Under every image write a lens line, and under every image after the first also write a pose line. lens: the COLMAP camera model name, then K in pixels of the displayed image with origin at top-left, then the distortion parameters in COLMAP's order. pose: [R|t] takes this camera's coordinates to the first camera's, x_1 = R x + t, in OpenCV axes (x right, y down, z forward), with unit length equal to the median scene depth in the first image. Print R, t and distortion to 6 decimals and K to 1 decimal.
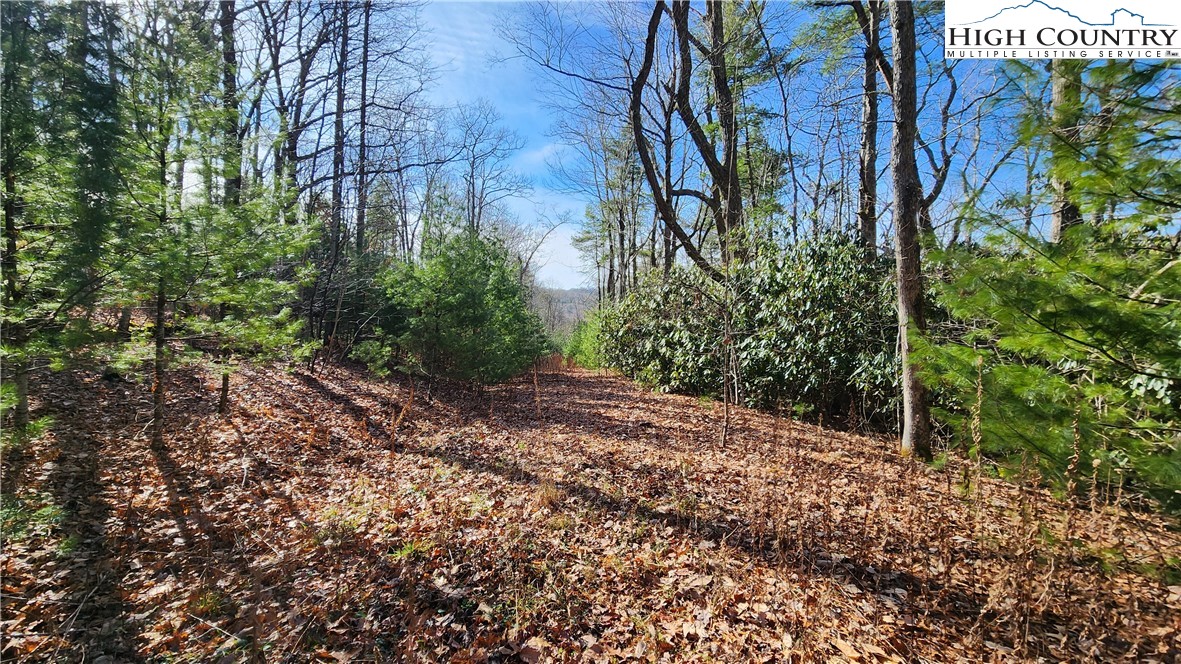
lens RADIAL K [[431.4, 0, 590.5], [0, 431.4, 332.0], [0, 0, 1]] dist [-0.000556, -0.000019]
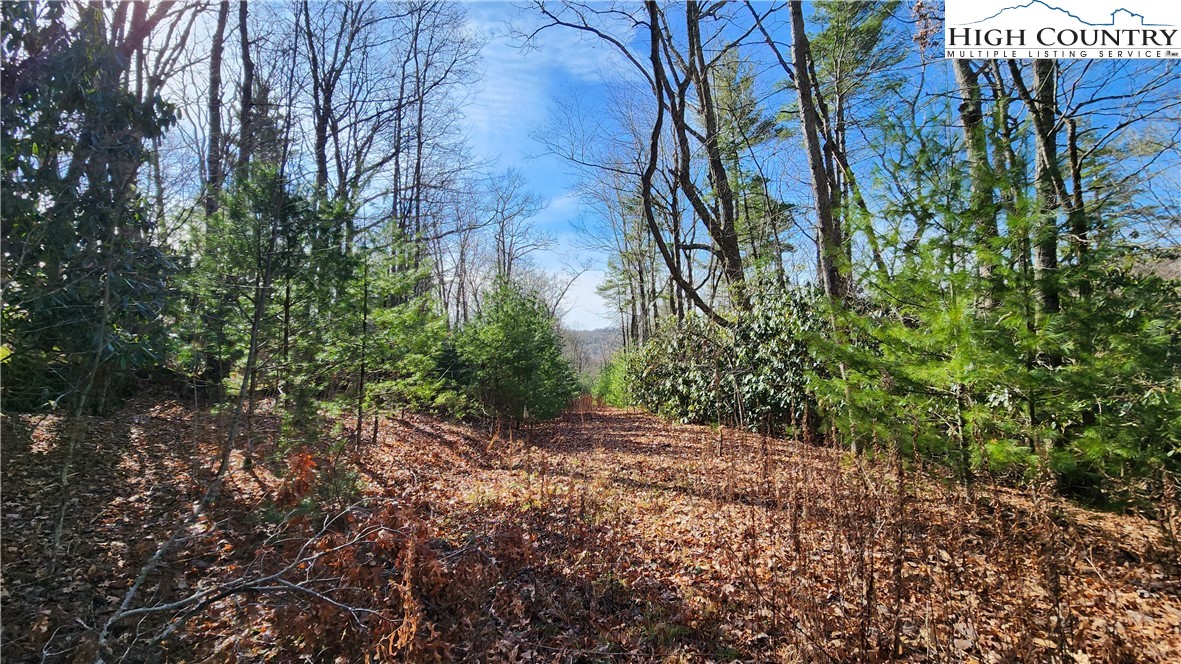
lens RADIAL K [[431.4, 0, 590.5], [0, 431.4, 332.0], [0, 0, 1]] dist [-0.000556, -0.000019]
pose [[0.997155, -0.050929, -0.055578, -0.006257], [0.045578, 0.994564, -0.093626, -0.010421], [0.060044, 0.090827, 0.994055, -0.211532]]
